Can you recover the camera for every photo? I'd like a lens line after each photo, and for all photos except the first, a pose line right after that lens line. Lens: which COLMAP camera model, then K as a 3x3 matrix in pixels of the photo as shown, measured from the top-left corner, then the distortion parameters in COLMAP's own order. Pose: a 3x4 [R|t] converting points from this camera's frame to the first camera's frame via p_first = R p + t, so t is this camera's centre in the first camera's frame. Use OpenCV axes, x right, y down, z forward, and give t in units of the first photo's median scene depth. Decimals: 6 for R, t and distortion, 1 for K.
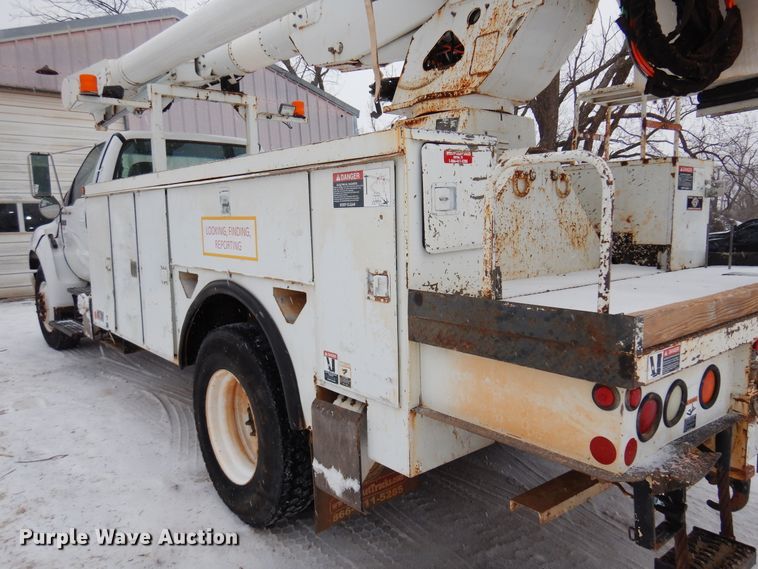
lens RADIAL K [[583.0, 0, 373.1], [0, 583.0, 280.5], [0, 0, 1]] dist [0.018550, 0.006785]
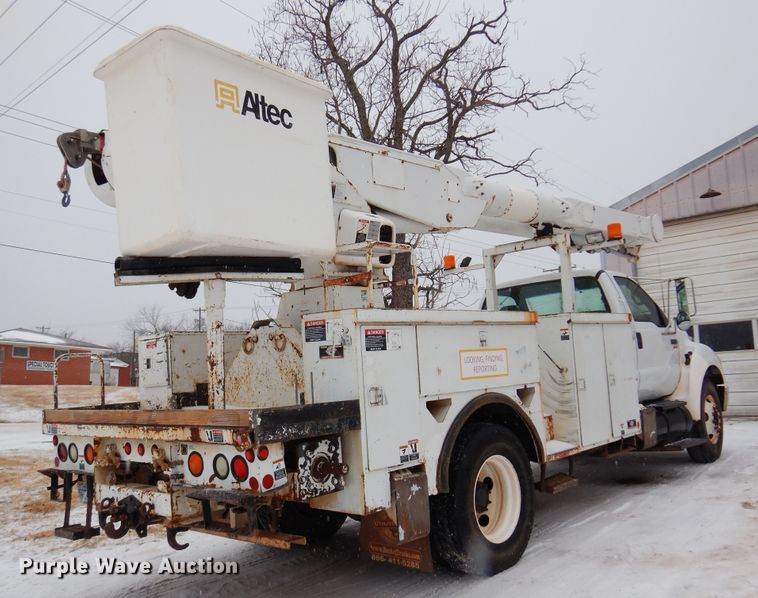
lens RADIAL K [[702.7, 0, 374.6], [0, 702.7, 300.2], [0, 0, 1]] dist [0.019269, 0.000000]
pose [[0.145812, -0.078370, -0.986203, 1.976298], [-0.055682, 0.994627, -0.087272, -0.128111], [0.987744, 0.067639, 0.140665, 0.965839]]
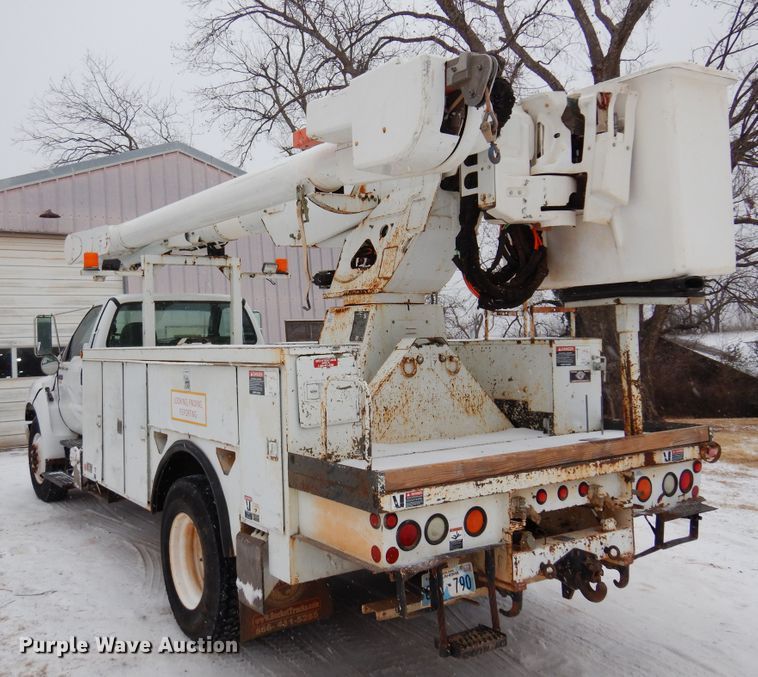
lens RADIAL K [[752.4, 0, 330.3], [0, 752.4, 315.2], [0, 0, 1]] dist [0.046374, 0.000000]
pose [[0.991758, -0.012560, -0.127509, 0.268579], [-0.005687, 0.989888, -0.141739, -0.038681], [0.128000, 0.141296, 0.981658, -0.606673]]
